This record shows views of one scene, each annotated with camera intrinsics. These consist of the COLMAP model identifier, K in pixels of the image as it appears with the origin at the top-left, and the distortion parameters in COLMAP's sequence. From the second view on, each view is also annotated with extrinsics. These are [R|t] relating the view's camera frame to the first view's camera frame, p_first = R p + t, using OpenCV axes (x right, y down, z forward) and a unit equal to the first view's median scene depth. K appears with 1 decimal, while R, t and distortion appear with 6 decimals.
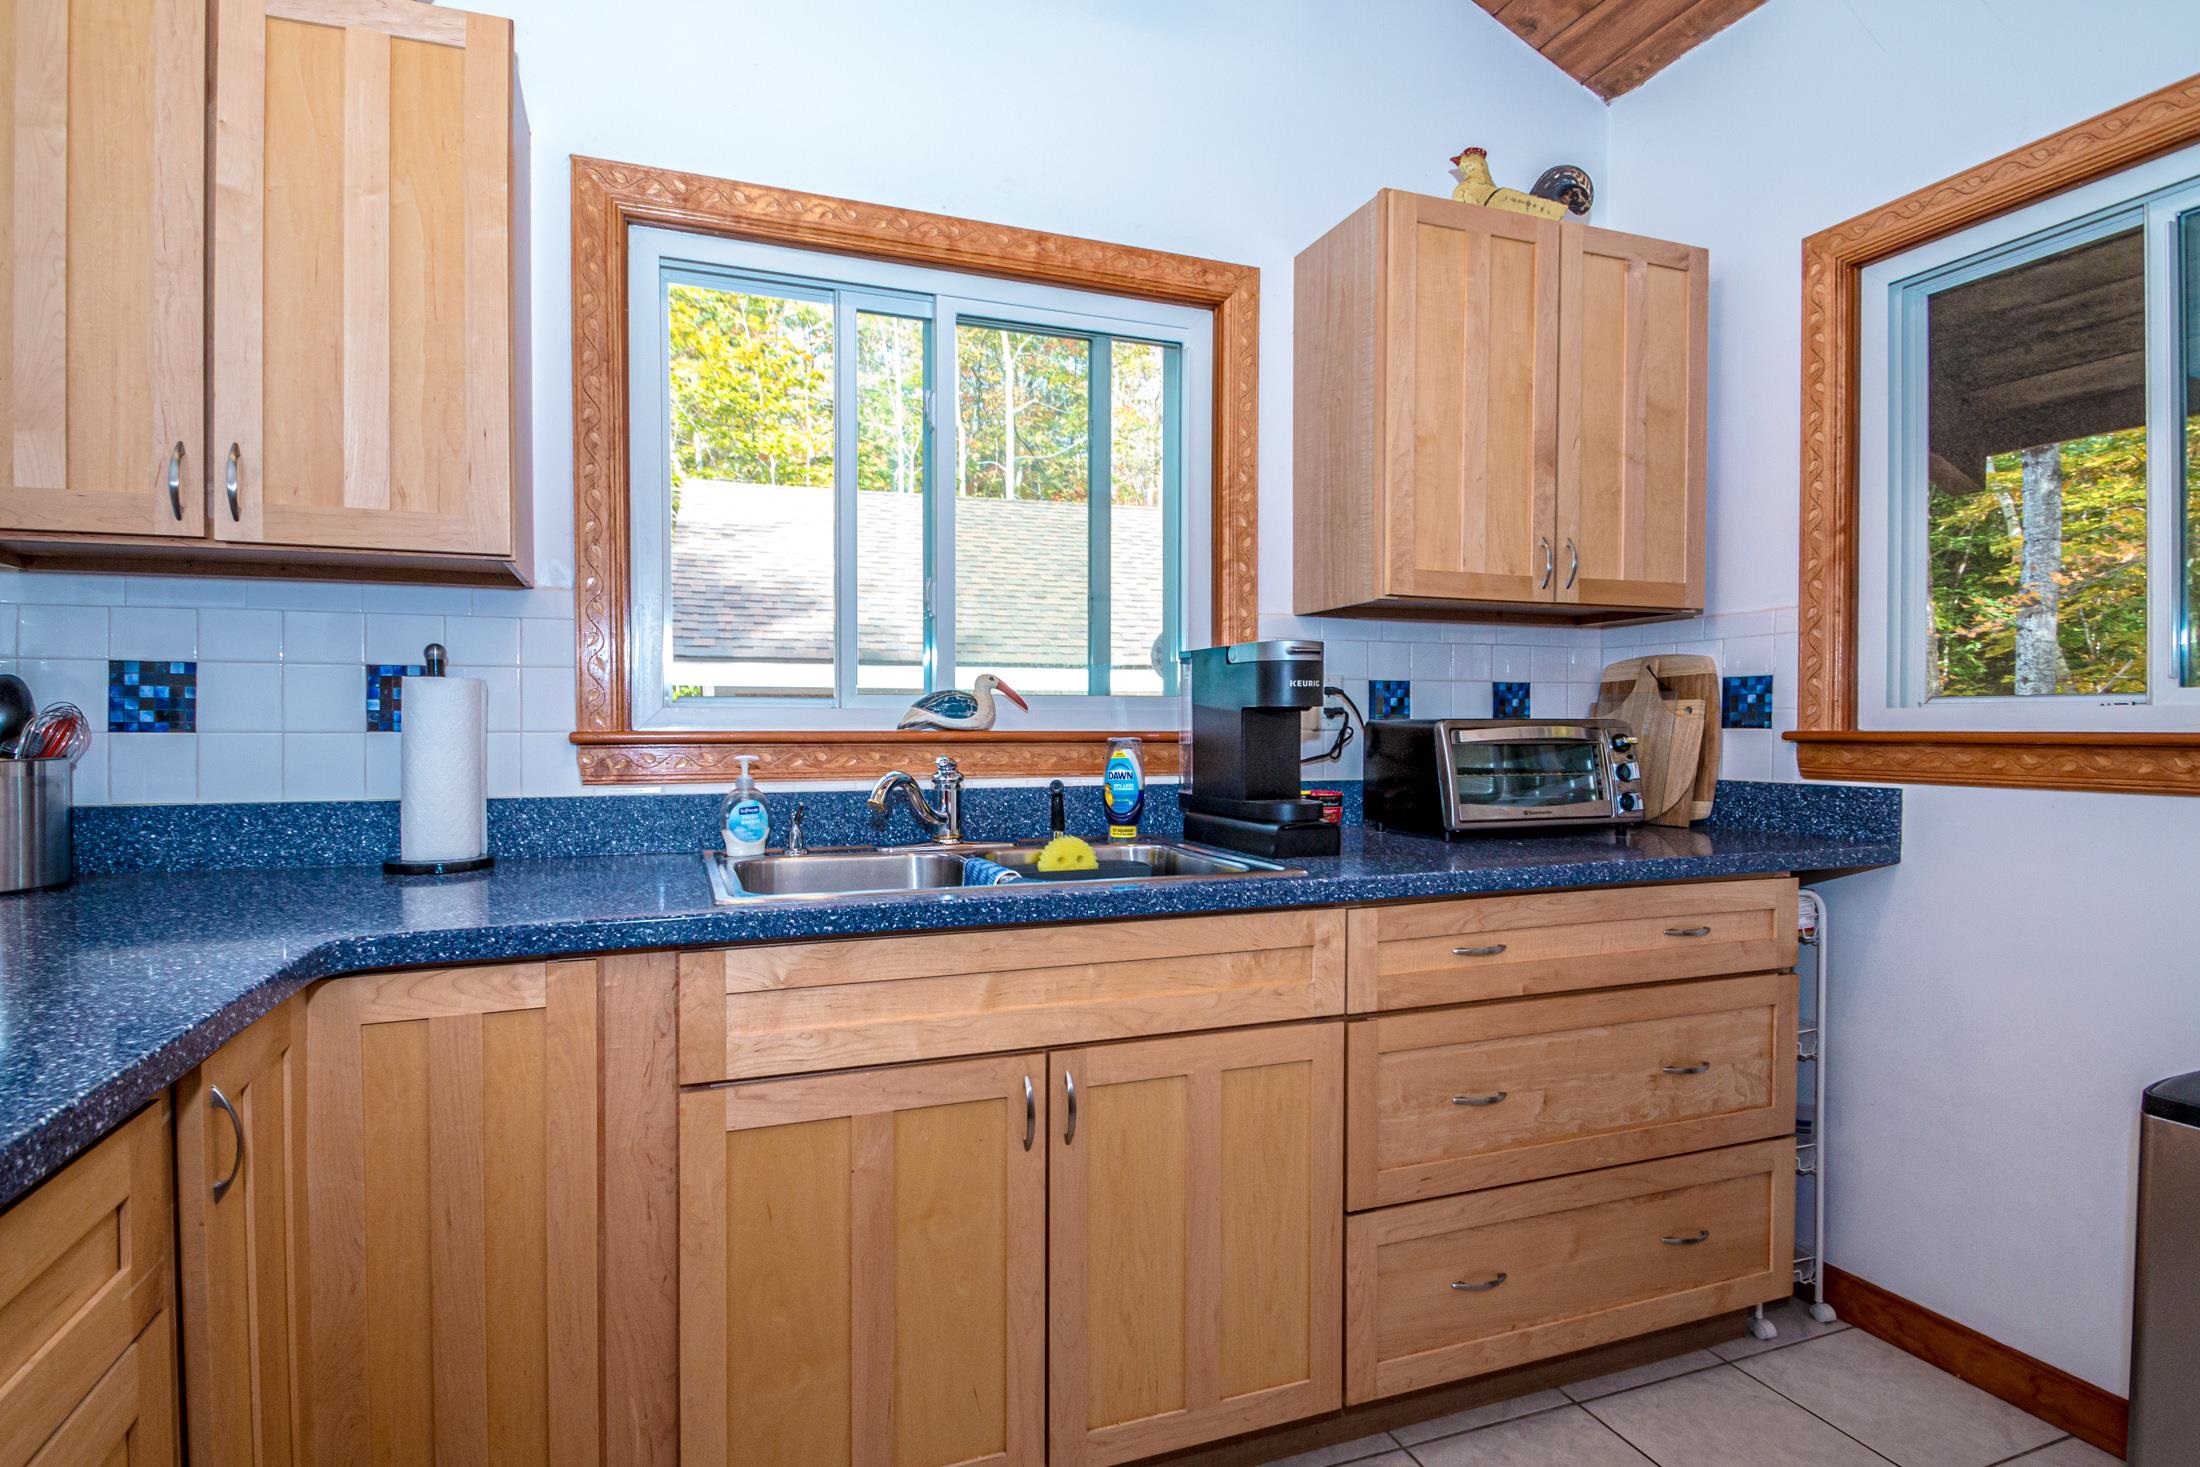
lens RADIAL K [[1065.5, 0, 1020.5], [0, 1065.5, 751.6], [0, 0, 1]] dist [0.006588, -0.012695]
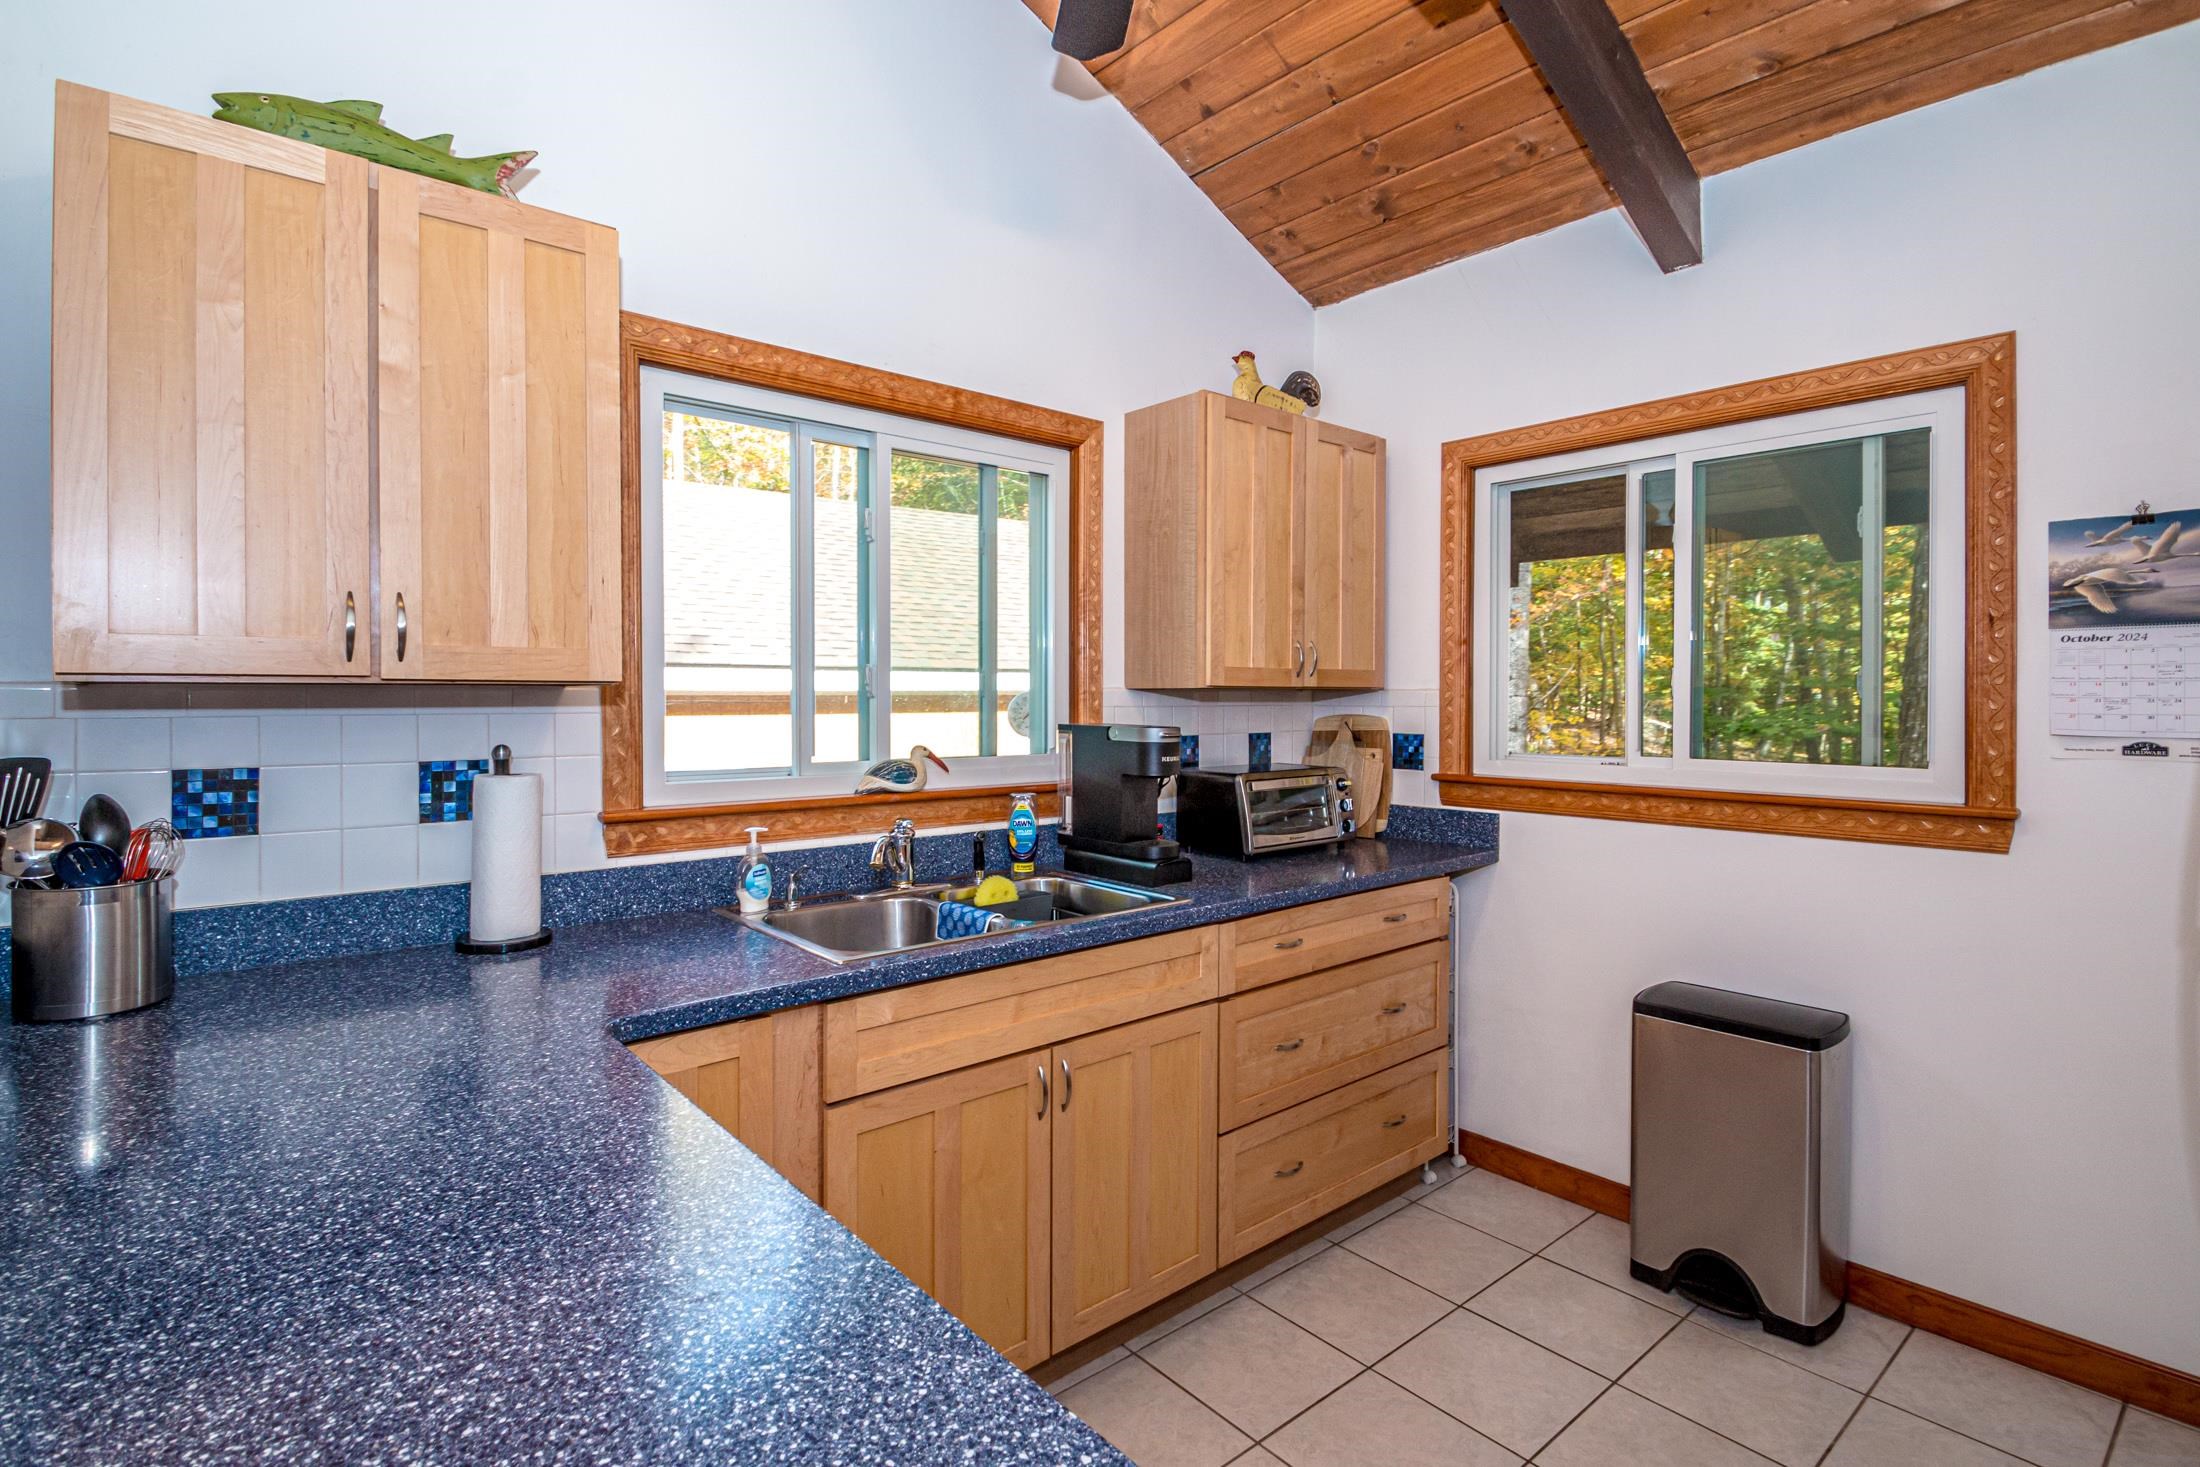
lens RADIAL K [[1065.5, 0, 1081.5], [0, 1065.5, 716.2], [0, 0, 1]] dist [0.006588, -0.012695]
pose [[0.927200, 0.001849, 0.374562, -0.360728], [0.000171, 0.999986, -0.005362, -0.111992], [-0.374567, 0.005035, 0.927186, -0.241720]]
